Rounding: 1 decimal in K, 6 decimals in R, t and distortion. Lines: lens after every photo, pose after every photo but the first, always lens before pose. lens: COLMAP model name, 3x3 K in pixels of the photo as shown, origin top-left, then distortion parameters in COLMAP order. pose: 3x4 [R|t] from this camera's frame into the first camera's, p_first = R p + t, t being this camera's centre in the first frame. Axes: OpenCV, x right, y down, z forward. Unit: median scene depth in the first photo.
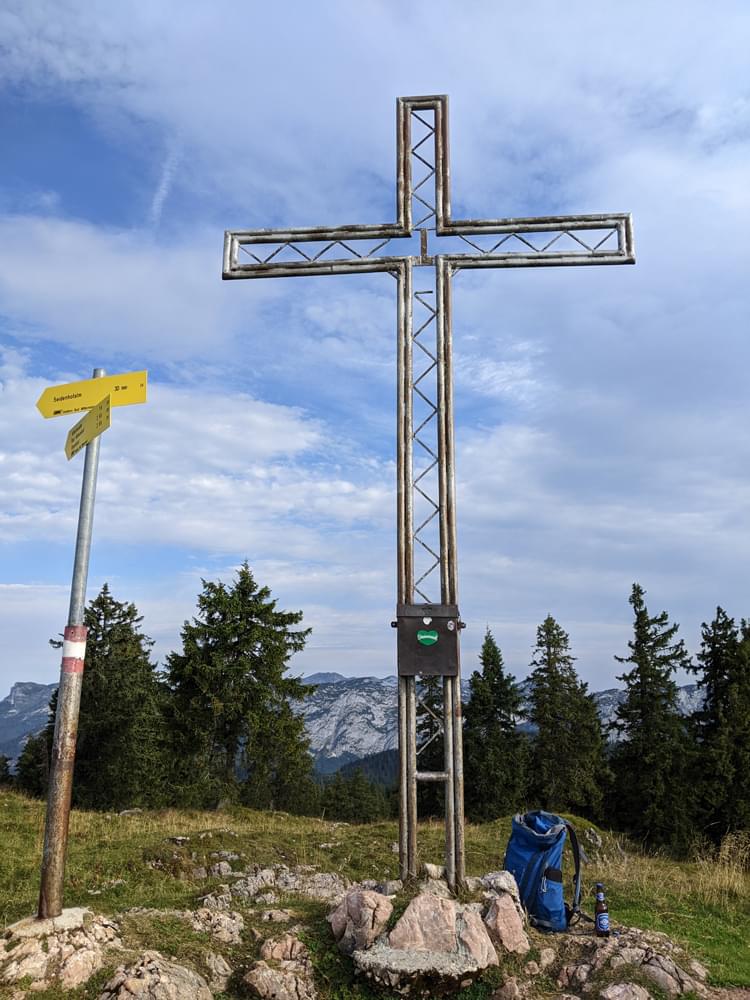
lens RADIAL K [[799.9, 0, 410.3], [0, 799.9, 495.9], [0, 0, 1]] dist [0.027533, -0.052610]
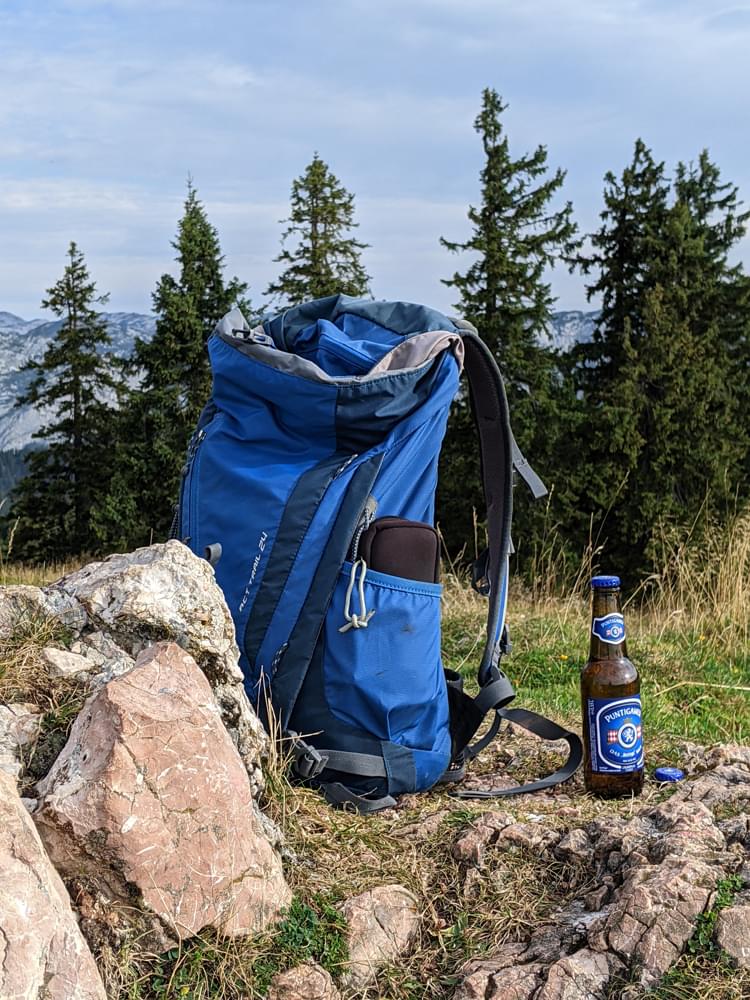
lens RADIAL K [[799.9, 0, 371.9], [0, 799.9, 500.8], [0, 0, 1]] dist [0.027533, -0.052610]
pose [[0.962164, -0.020769, 0.271677, 0.071485], [-0.040470, 0.975137, 0.217875, 0.260636], [-0.269448, -0.220626, 0.937402, 0.508384]]
